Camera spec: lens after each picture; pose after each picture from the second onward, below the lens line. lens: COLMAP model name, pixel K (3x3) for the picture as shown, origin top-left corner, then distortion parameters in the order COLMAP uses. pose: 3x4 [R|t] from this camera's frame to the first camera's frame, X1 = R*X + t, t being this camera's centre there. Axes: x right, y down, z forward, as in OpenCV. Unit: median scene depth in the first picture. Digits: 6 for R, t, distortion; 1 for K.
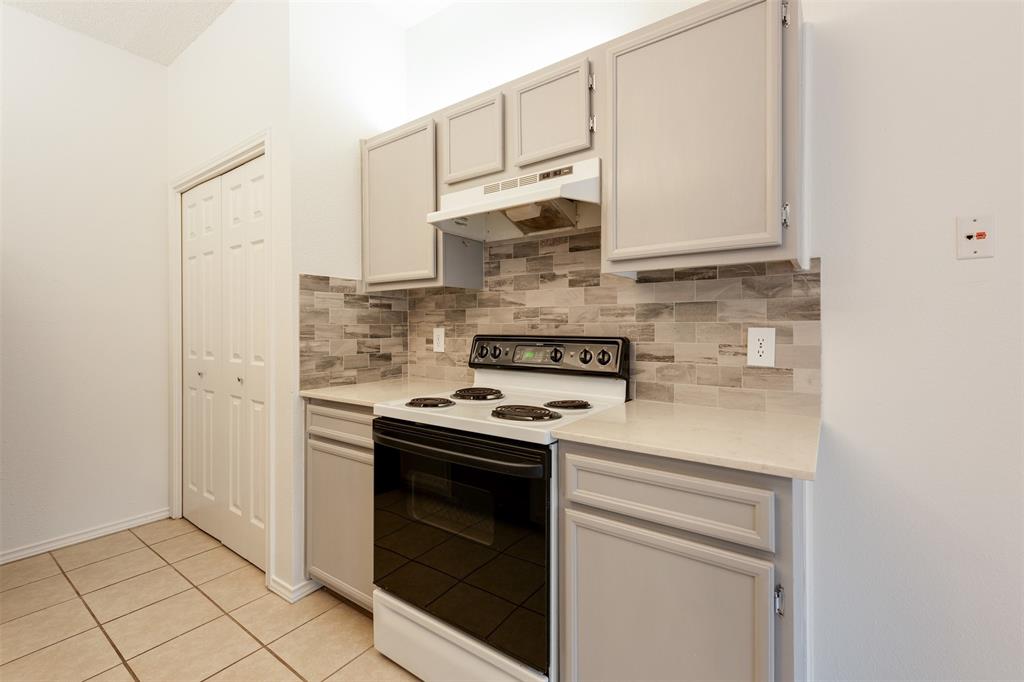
lens RADIAL K [[451.2, 0, 489.7], [0, 451.2, 329.1], [0, 0, 1]] dist [0.004802, -0.000548]
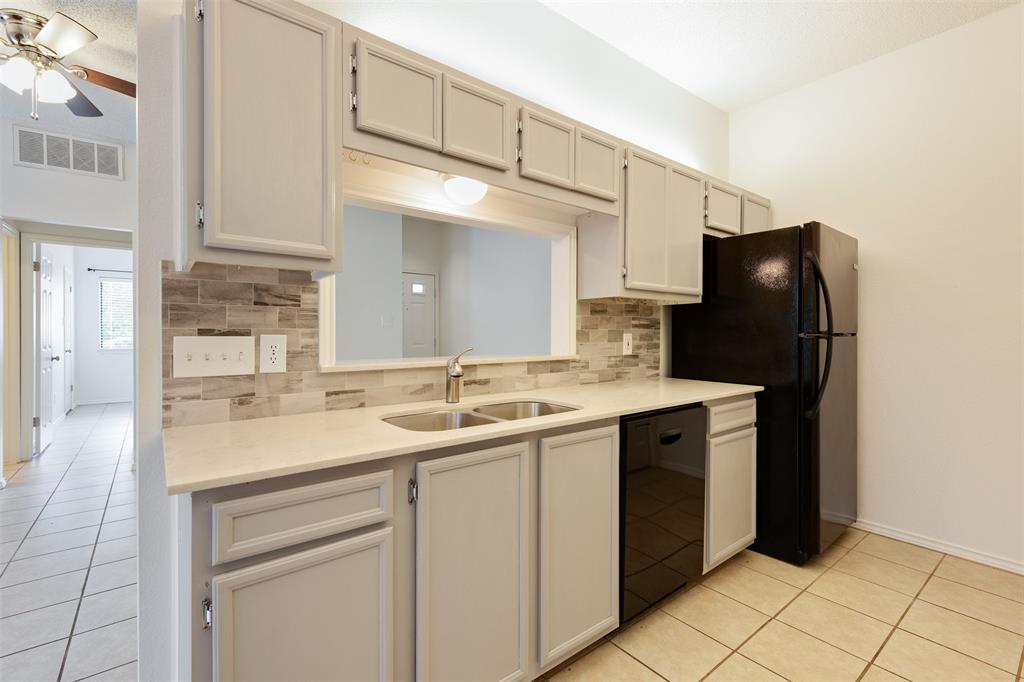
lens RADIAL K [[461.9, 0, 533.4], [0, 461.9, 336.9], [0, 0, 1]] dist [0.012766, -0.000011]
pose [[-0.212858, 0.009955, -0.977032, 0.326968], [-0.004506, 0.999927, 0.011170, -0.005206], [0.977073, 0.006780, -0.212798, 0.412082]]
